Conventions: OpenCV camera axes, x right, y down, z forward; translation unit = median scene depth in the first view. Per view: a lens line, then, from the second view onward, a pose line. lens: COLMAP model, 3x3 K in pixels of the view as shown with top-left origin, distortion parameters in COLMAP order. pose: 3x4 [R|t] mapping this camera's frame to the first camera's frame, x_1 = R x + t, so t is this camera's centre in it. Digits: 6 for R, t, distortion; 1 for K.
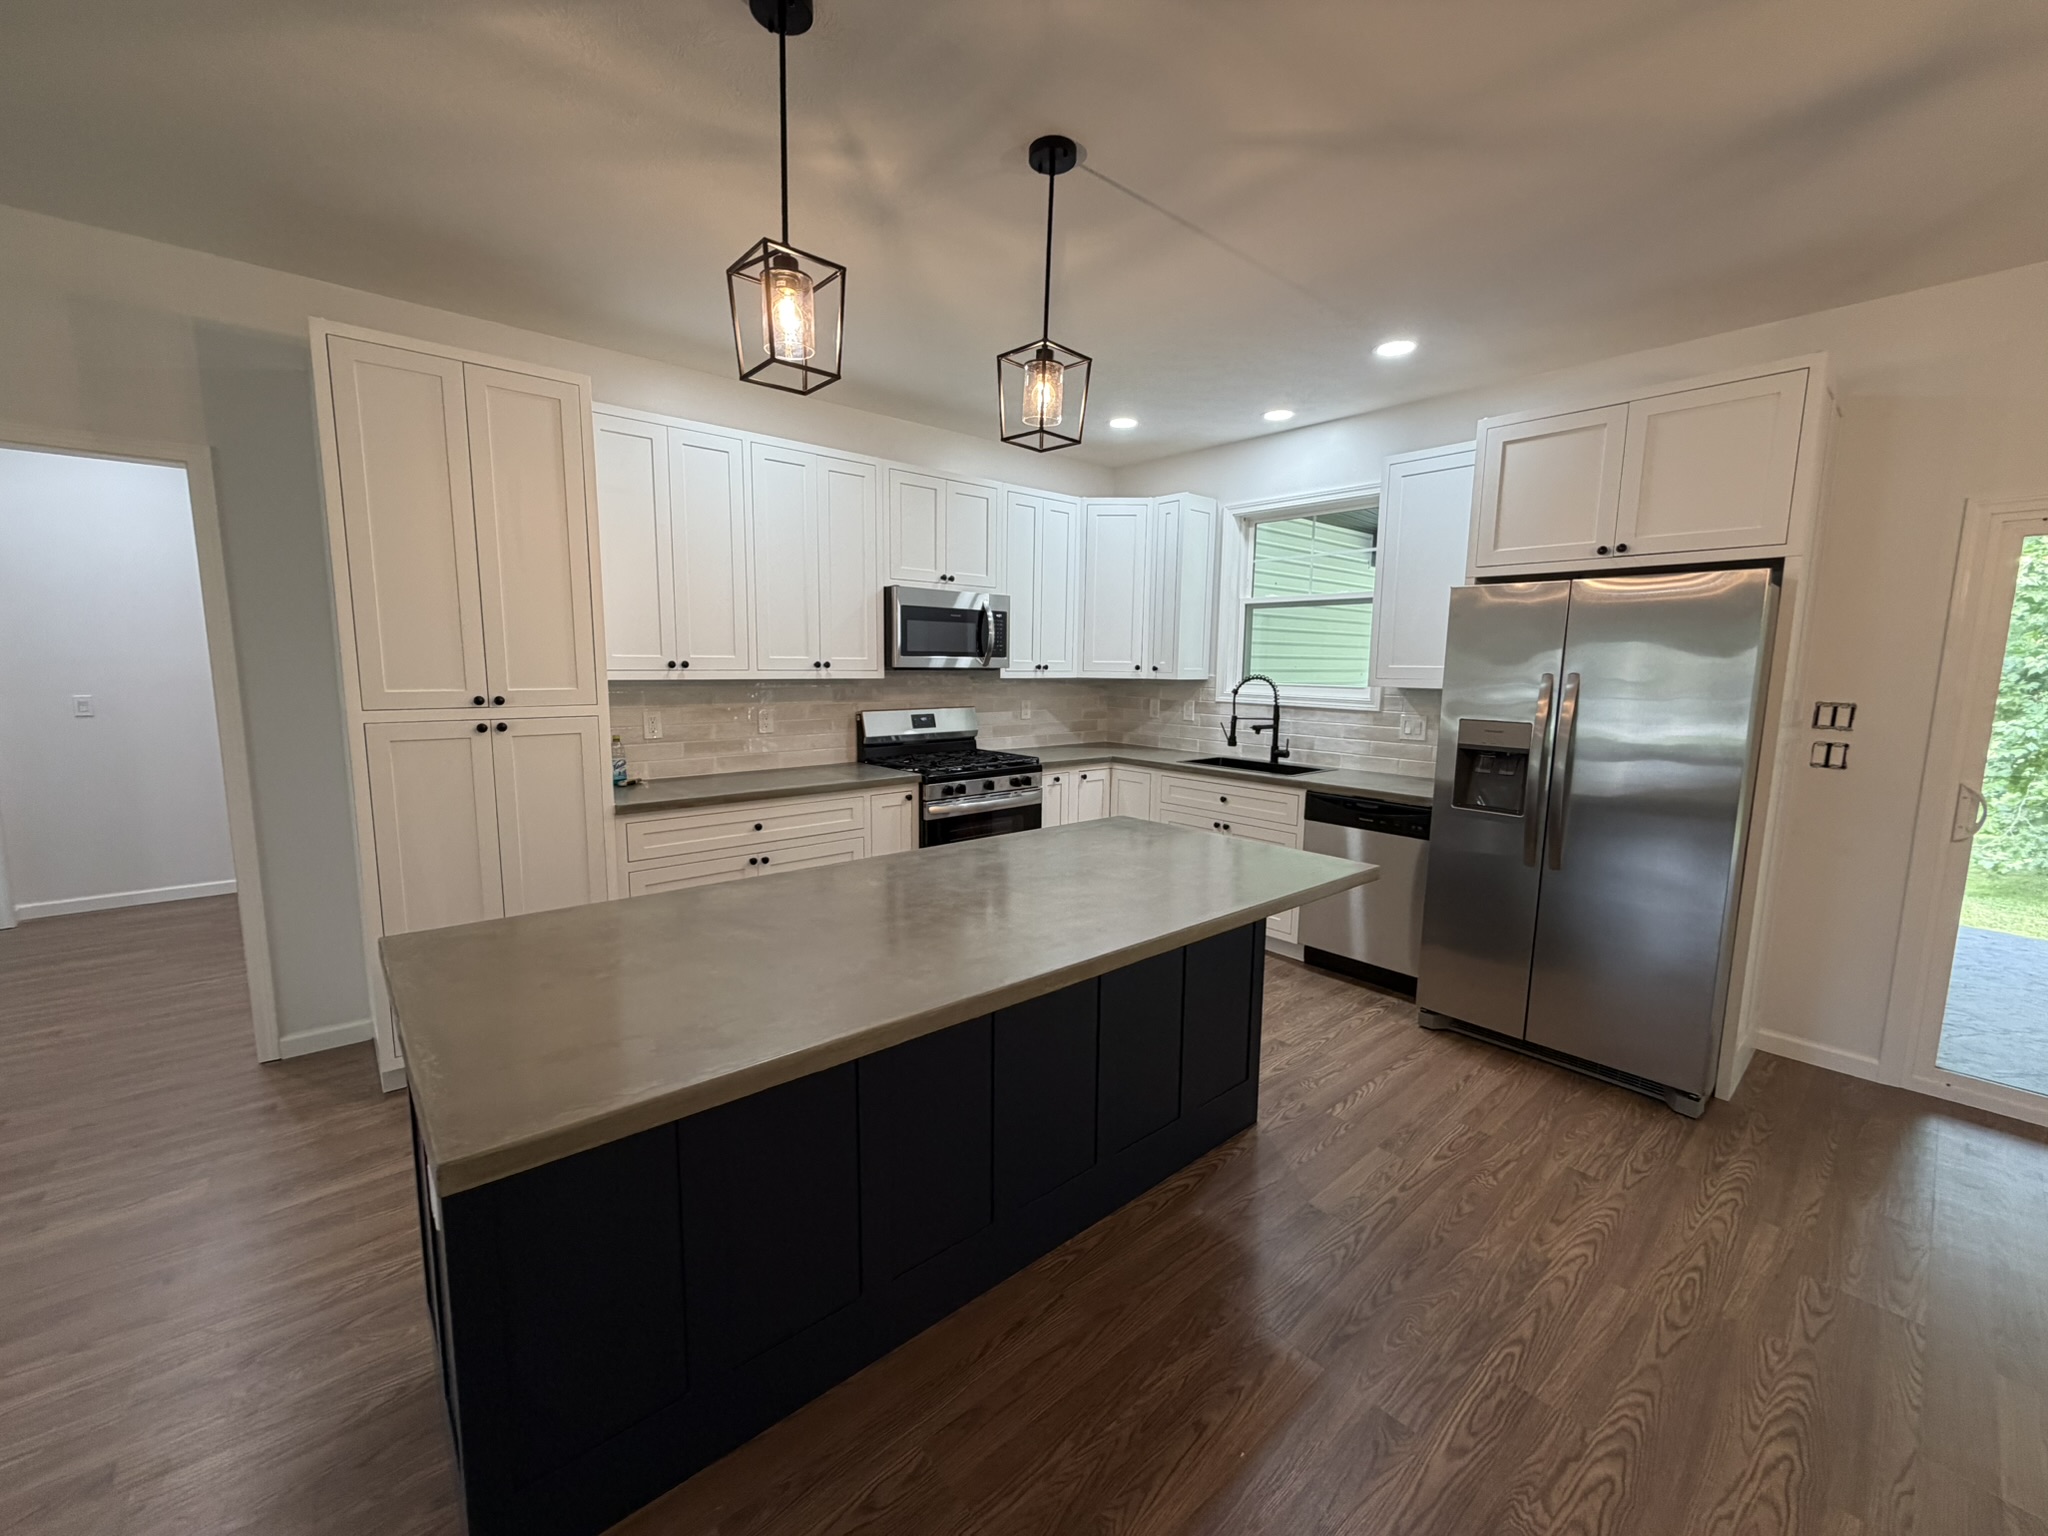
lens RADIAL K [[812.9, 0, 1017.0], [0, 812.9, 765.8], [0, 0, 1]] dist [0.000560, 0.000150]
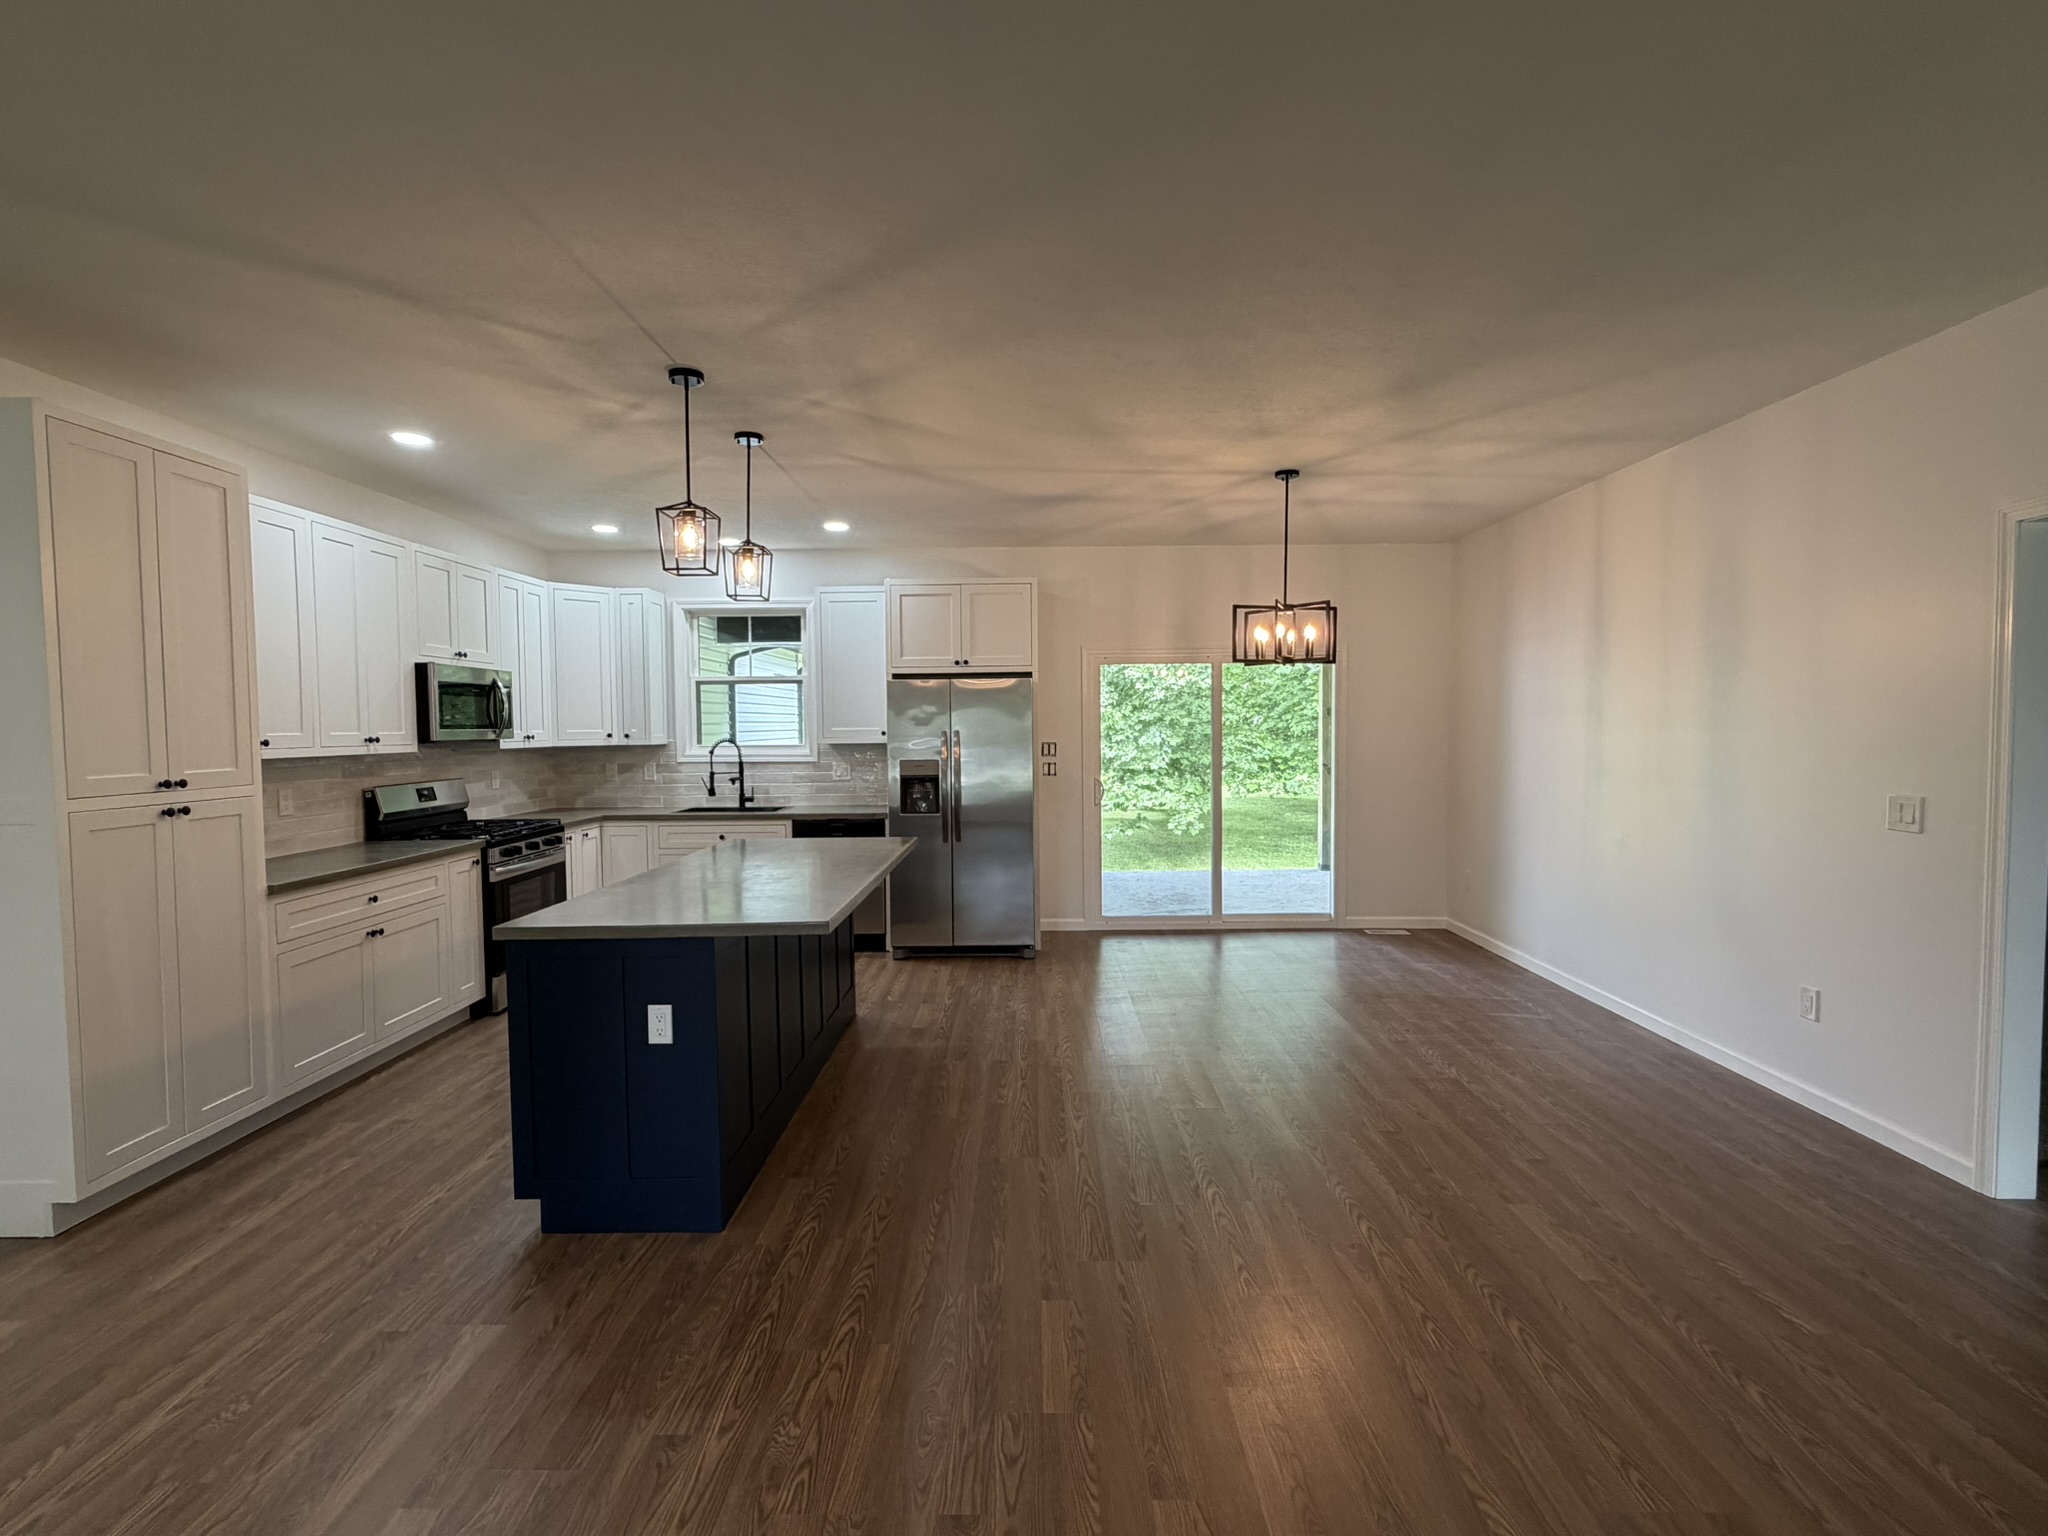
lens RADIAL K [[944.4, 0, 1019.4], [0, 944.4, 761.9], [0, 0, 1]] dist [0.001224, -0.000665]
pose [[0.662159, -0.047912, 0.747830, -0.740498], [0.114108, 0.992763, -0.037431, 0.046073], [-0.740624, 0.110119, 0.662835, -0.450114]]
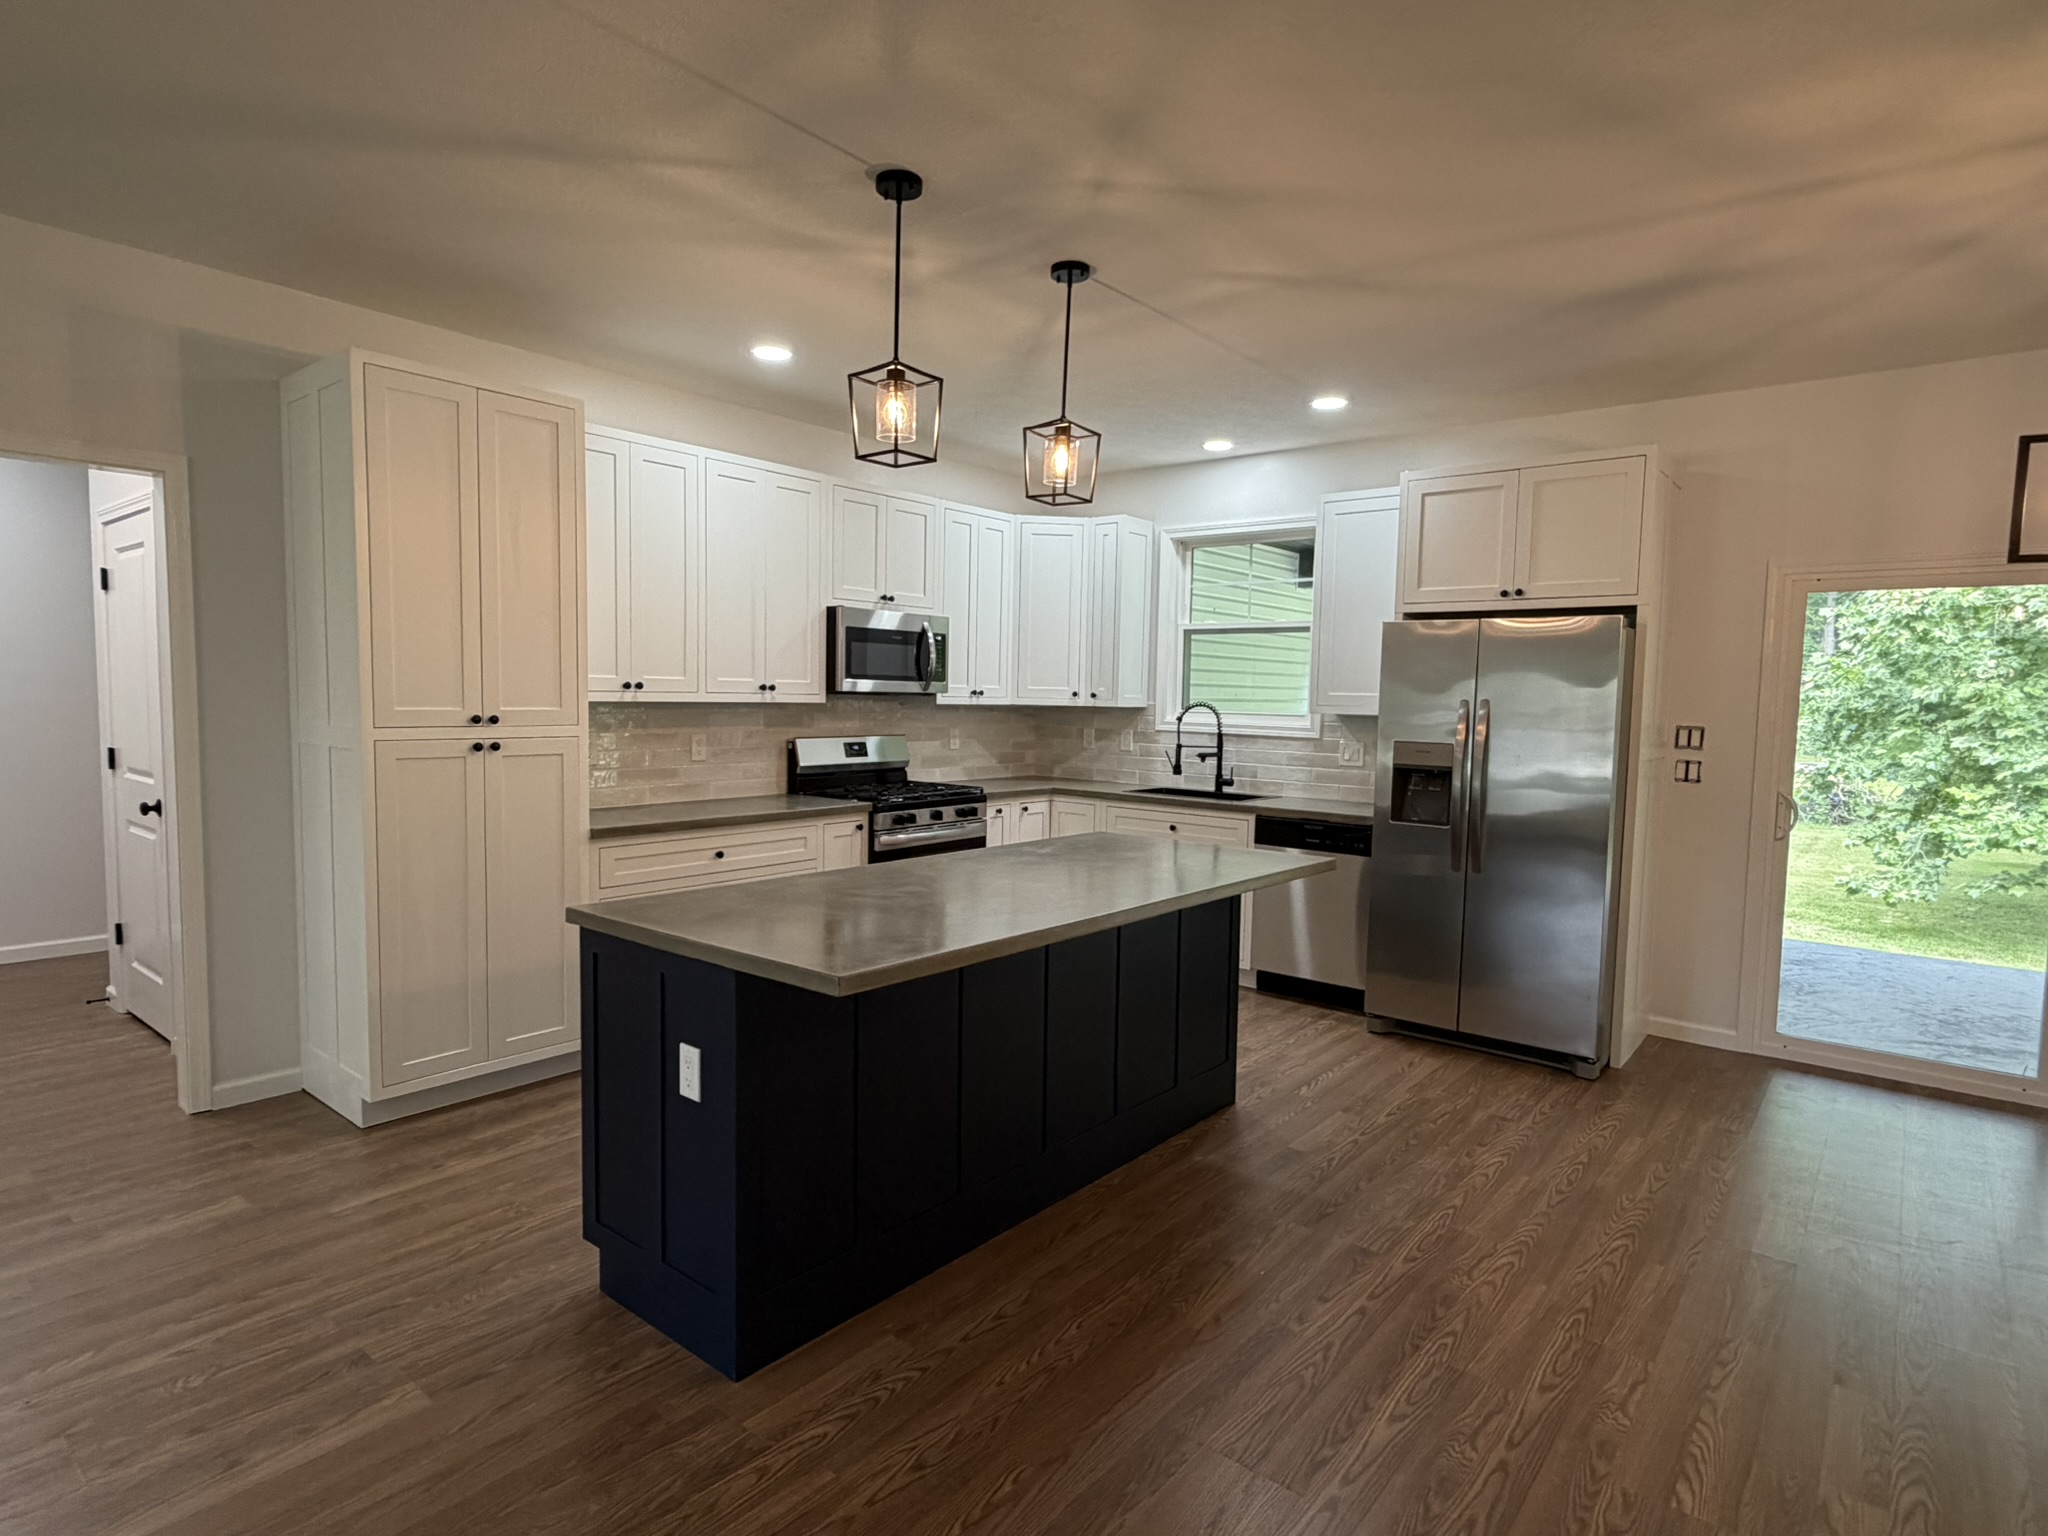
lens RADIAL K [[1086.5, 0, 1024.9], [0, 1086.5, 770.0], [0, 0, 1]] dist [0.000782, 0.000123]
pose [[0.985180, -0.004527, 0.171465, -0.205564], [0.013866, 0.998482, -0.053309, 0.054841], [-0.170964, 0.054897, 0.983747, -0.369322]]
